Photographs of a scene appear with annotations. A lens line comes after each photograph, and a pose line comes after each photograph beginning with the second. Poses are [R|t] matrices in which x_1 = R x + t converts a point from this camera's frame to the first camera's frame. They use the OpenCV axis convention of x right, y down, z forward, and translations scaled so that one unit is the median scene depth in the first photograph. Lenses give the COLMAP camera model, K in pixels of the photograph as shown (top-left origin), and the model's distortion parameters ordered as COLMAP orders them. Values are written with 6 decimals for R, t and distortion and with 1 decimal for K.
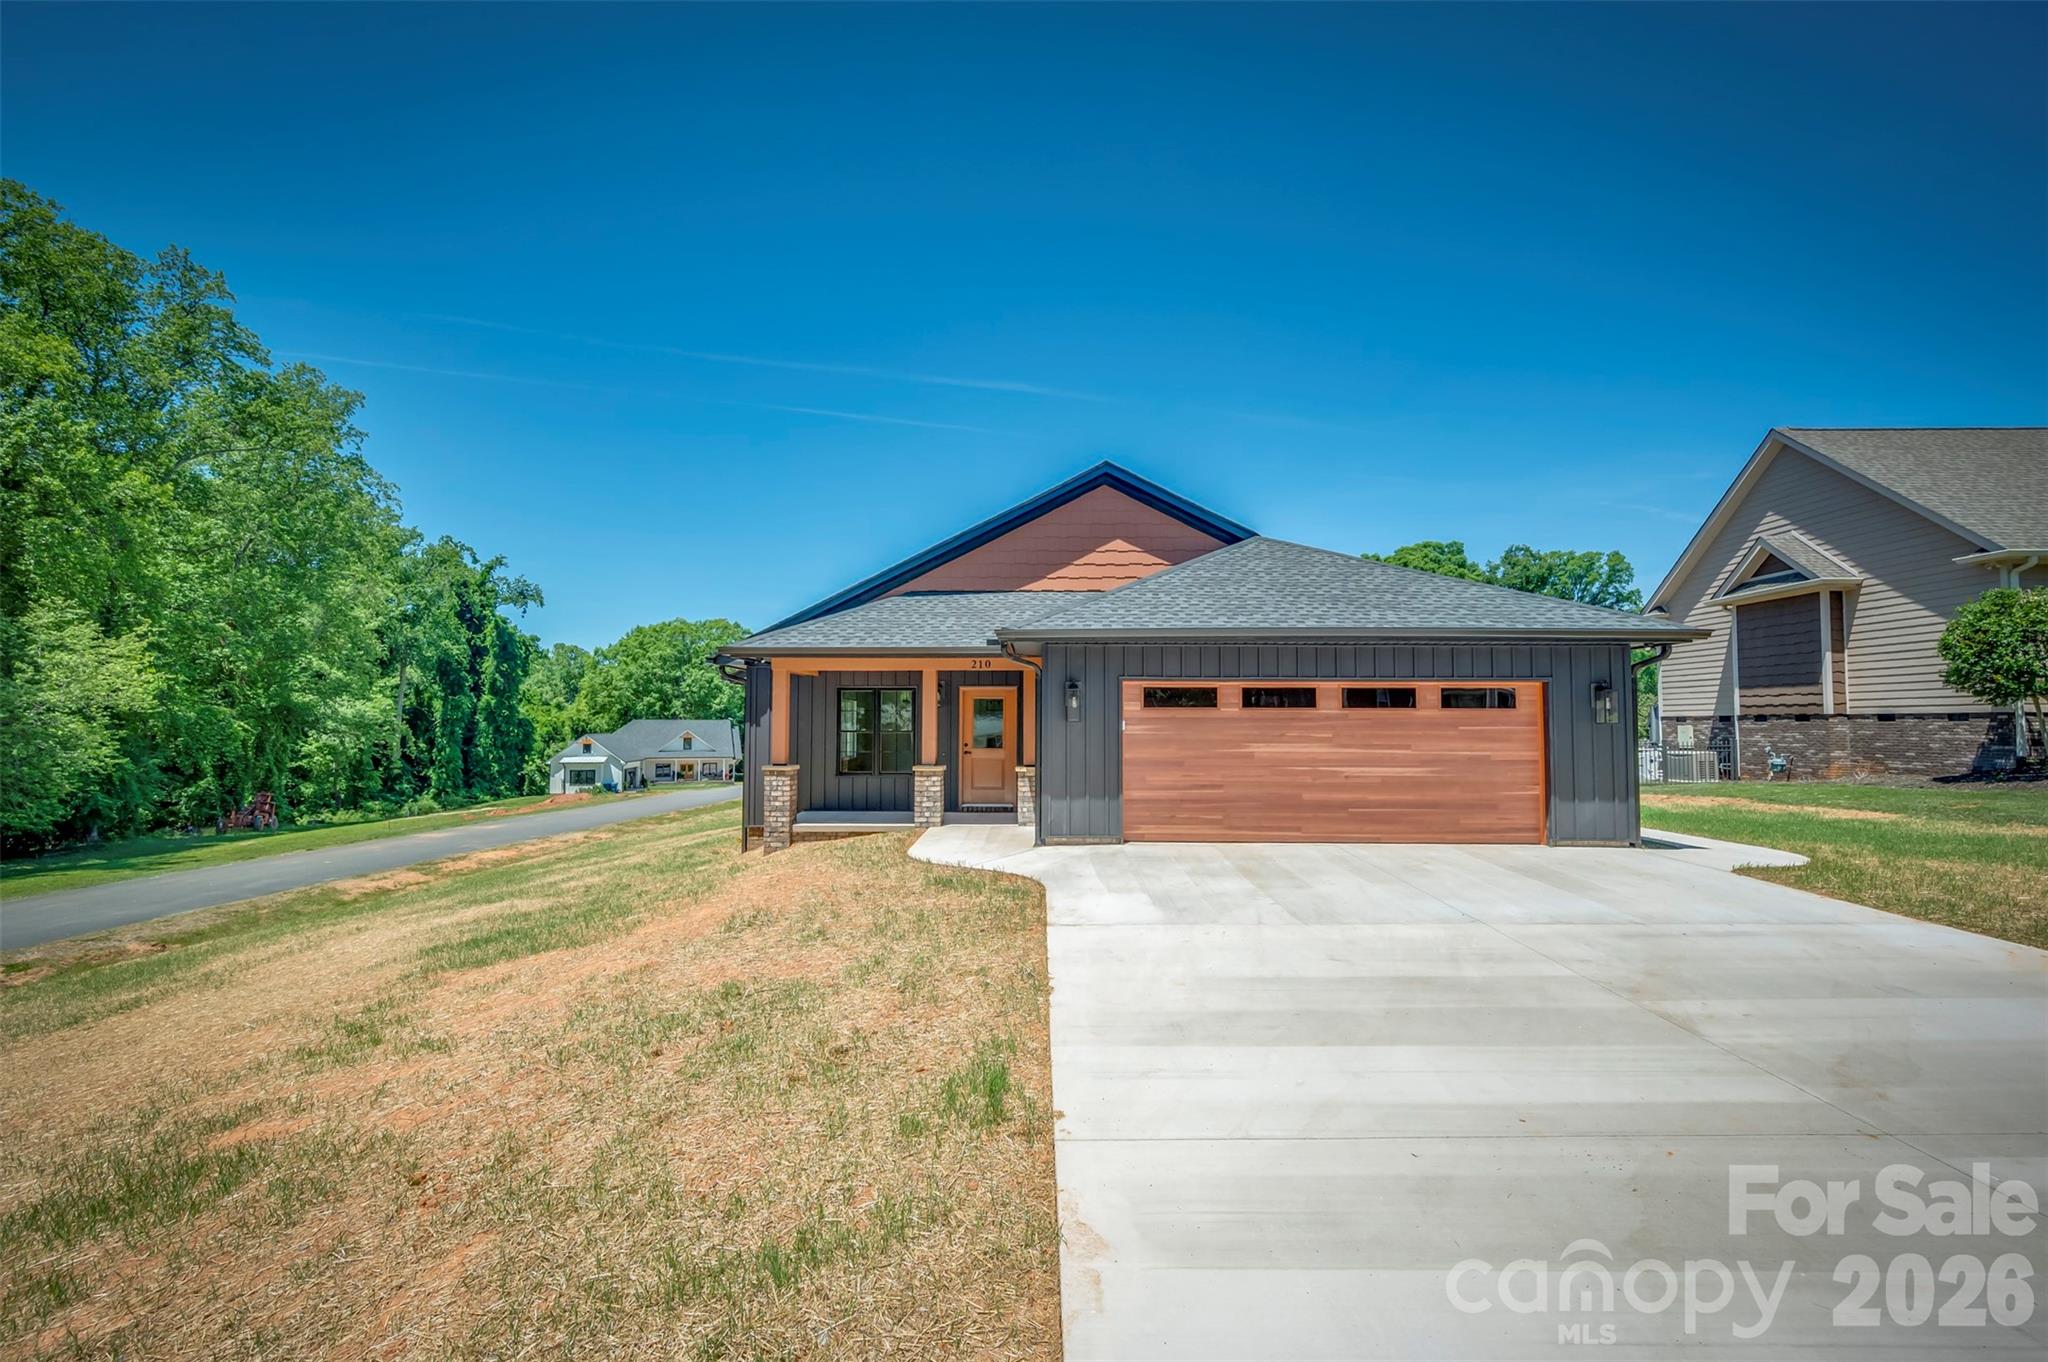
lens RADIAL K [[820.7, 0, 1035.4], [0, 820.7, 688.5], [0, 0, 1]] dist [-0.000648, -0.000028]
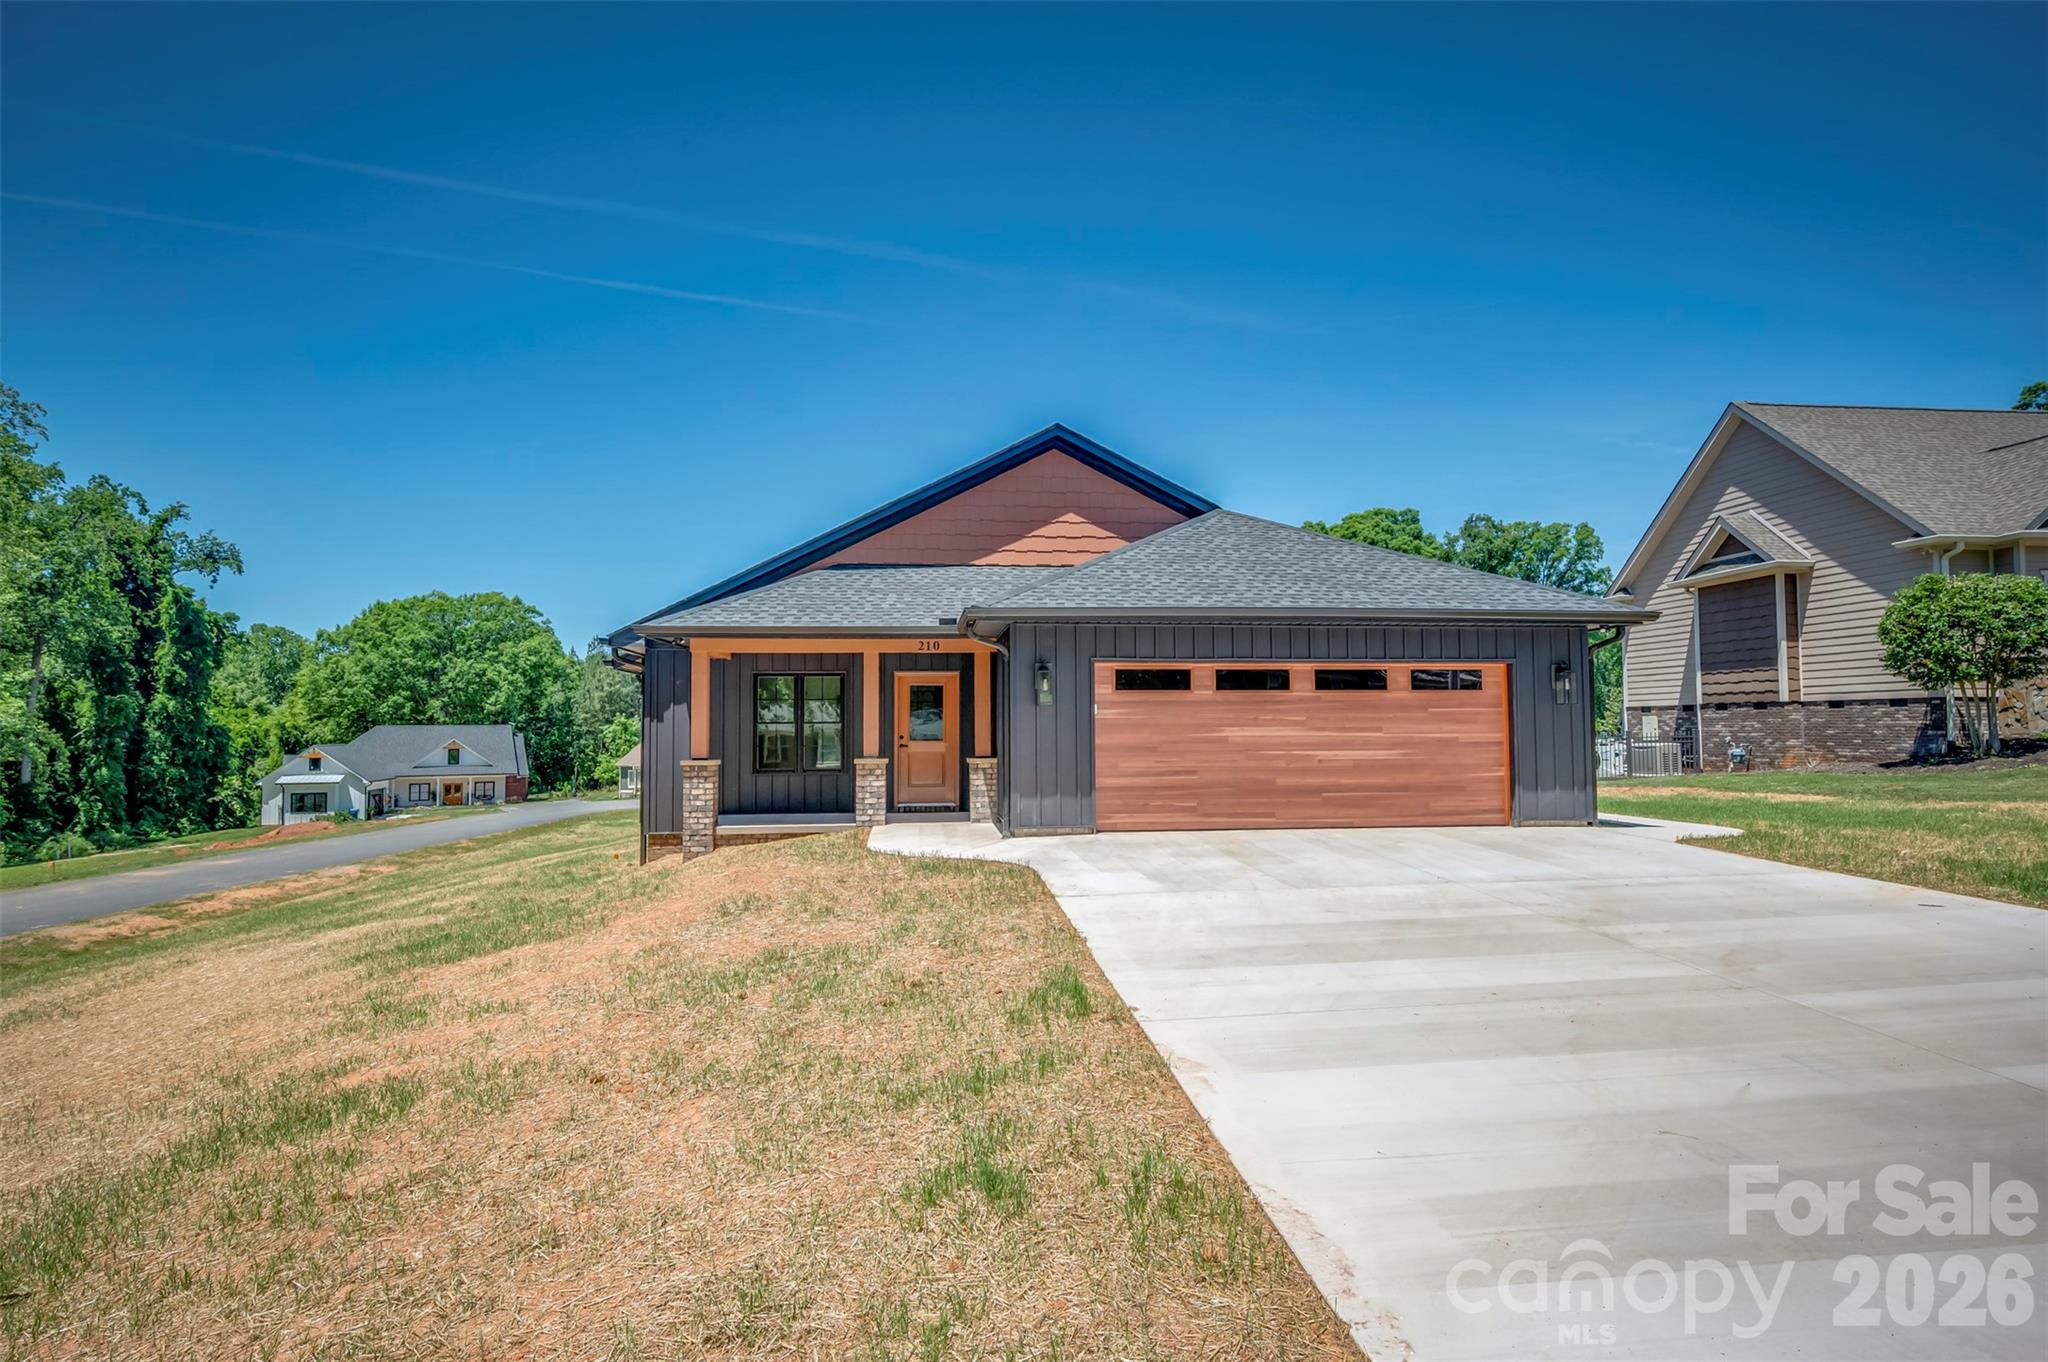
lens RADIAL K [[1034.3, 0, 1037.1], [0, 1034.3, 682.6], [0, 0, 1]] dist [-0.001946, -0.000090]
pose [[0.991868, -0.002871, 0.127237, -0.069171], [0.003042, 0.999995, -0.001148, 0.009385], [-0.127233, 0.001525, 0.991872, -0.111096]]
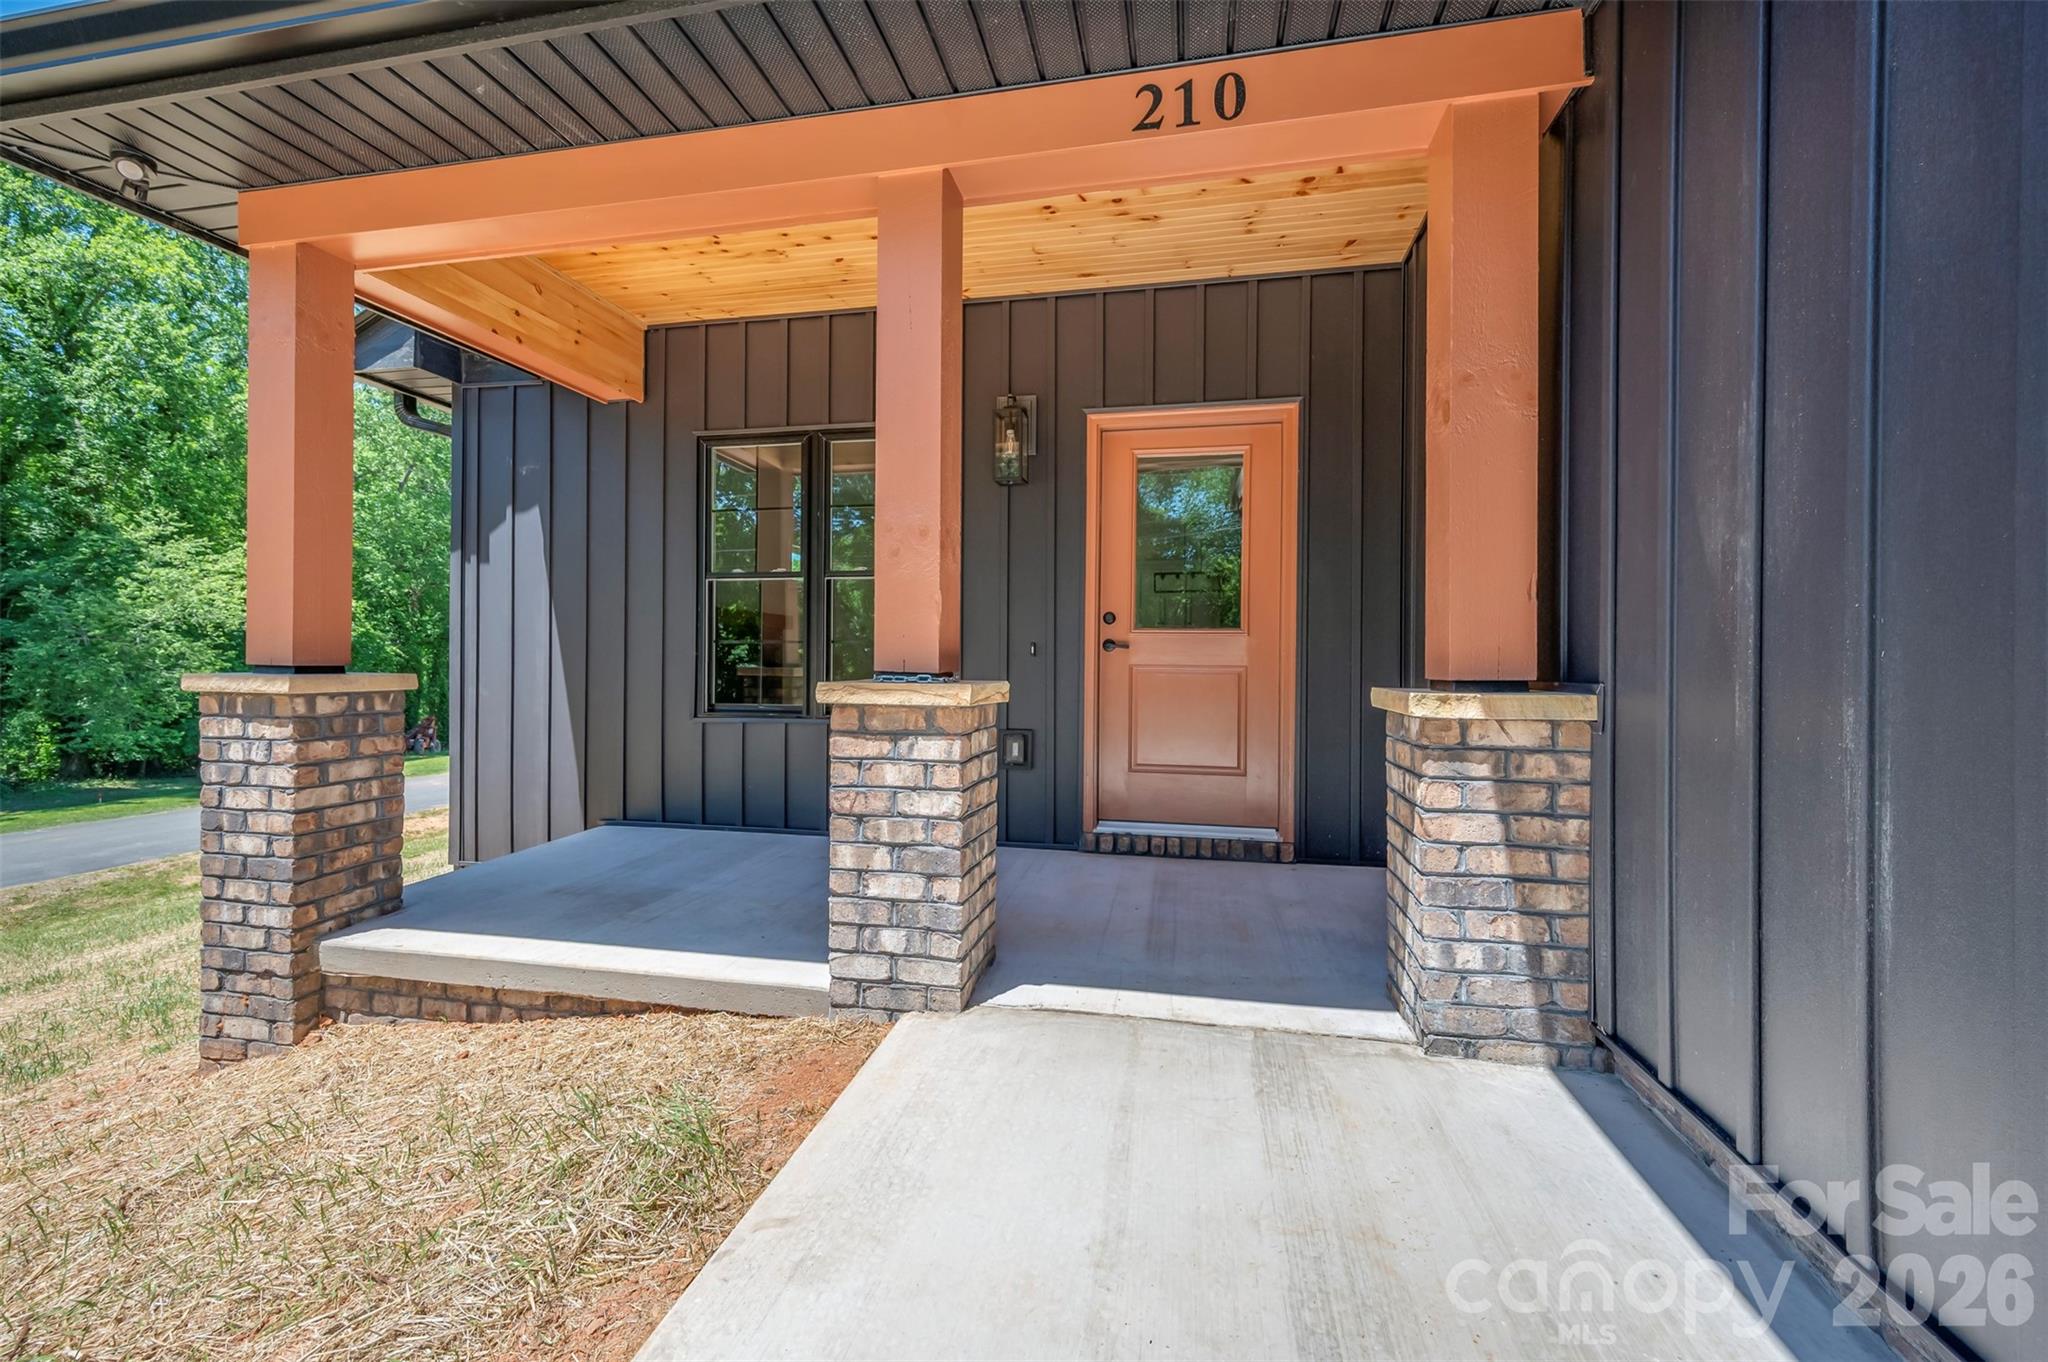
lens RADIAL K [[806.7, 0, 1027.9], [0, 806.7, 657.2], [0, 0, 1]] dist [0.000025, 0.000002]
pose [[0.981526, 0.004571, -0.191273, -0.049563], [0.002880, 0.999248, 0.038657, 0.060563], [0.191306, -0.038494, 0.980775, 0.608279]]
